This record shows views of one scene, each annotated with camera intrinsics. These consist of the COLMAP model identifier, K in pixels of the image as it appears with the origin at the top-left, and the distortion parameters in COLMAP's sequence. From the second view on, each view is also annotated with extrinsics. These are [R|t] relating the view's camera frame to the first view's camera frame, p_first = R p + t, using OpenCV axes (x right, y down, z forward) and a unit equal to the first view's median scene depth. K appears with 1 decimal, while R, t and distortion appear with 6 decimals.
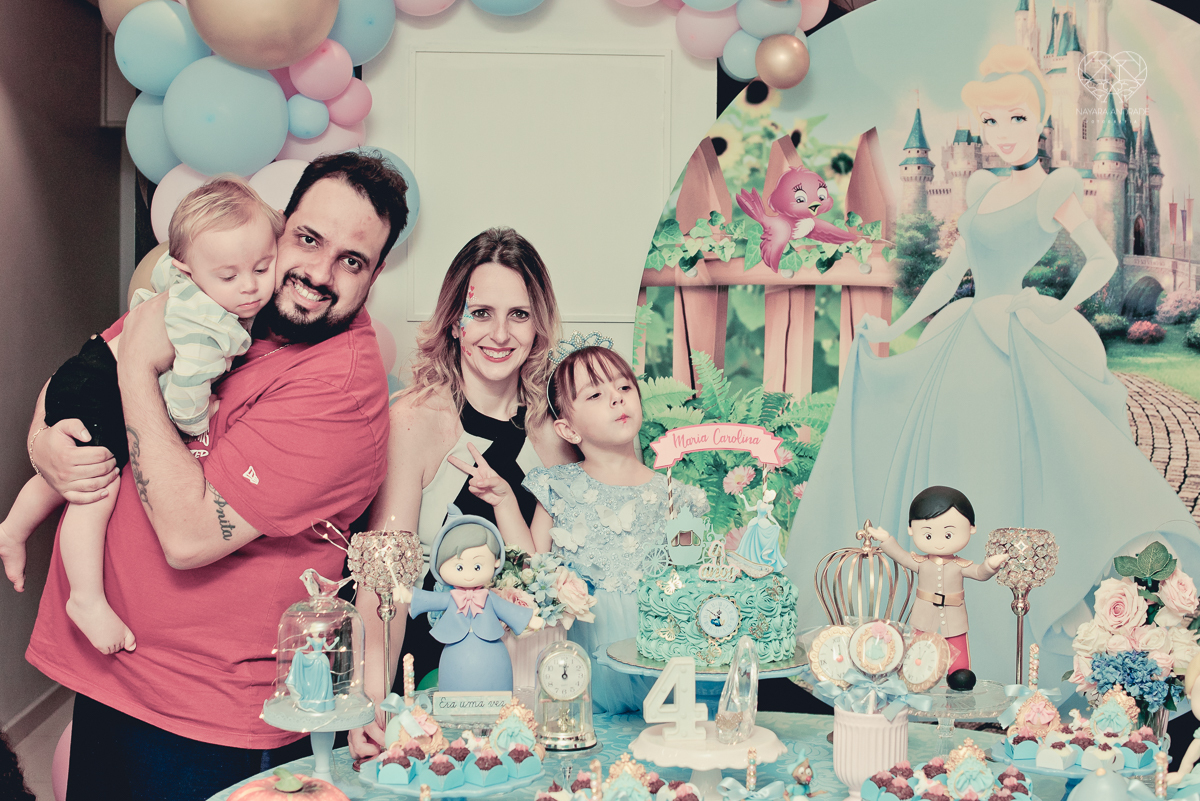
lens RADIAL K [[1684.3, 0, 608.9], [0, 1684.3, 396.6], [0, 0, 1]] dist [-0.153136, 0.090687]
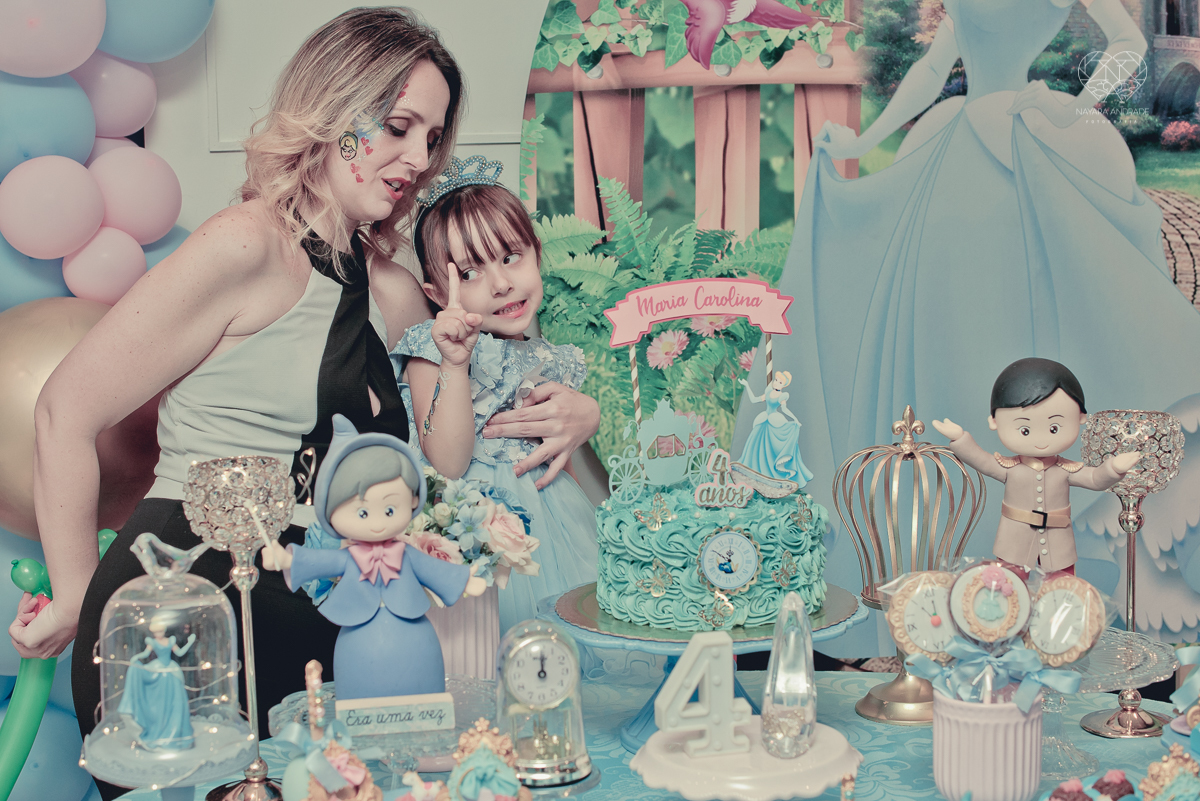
lens RADIAL K [[1905.2, 0, 534.8], [0, 1905.2, 350.8], [0, 0, 1]] dist [-0.155284, 0.106522]
pose [[0.995164, -0.042191, 0.088708, -0.056414], [0.036730, 0.997381, 0.062312, -0.004567], [-0.091105, -0.058753, 0.994107, 0.164569]]
